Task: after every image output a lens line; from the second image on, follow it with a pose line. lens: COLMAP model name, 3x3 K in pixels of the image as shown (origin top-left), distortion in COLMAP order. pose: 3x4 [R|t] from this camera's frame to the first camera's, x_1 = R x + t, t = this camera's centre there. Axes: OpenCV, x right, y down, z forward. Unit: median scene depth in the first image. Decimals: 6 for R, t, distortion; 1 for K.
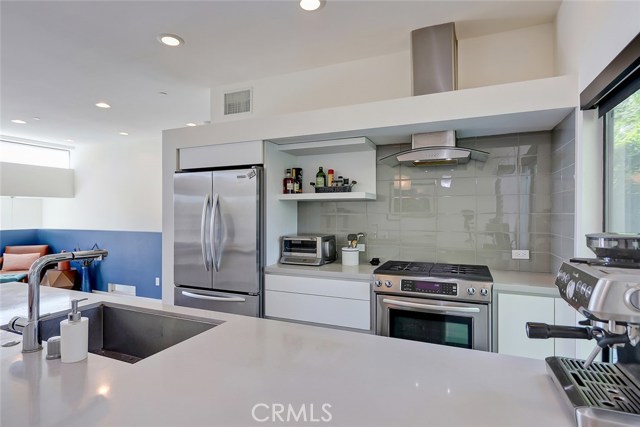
lens RADIAL K [[338.4, 0, 320.3], [0, 338.4, 211.5], [0, 0, 1]] dist [0.004898, 0.000632]
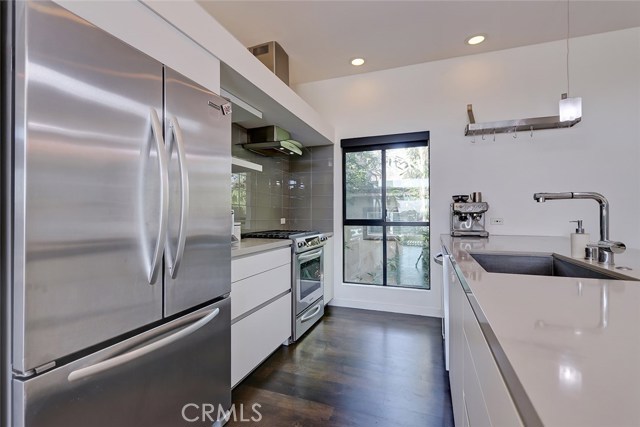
lens RADIAL K [[298.1, 0, 319.0], [0, 298.1, 215.8], [0, 0, 1]] dist [-0.002496, -0.001771]
pose [[-0.051142, -0.004093, 0.998683, -0.410447], [0.002547, 0.999988, 0.004229, 0.048403], [-0.998688, 0.002760, -0.051131, 0.453481]]
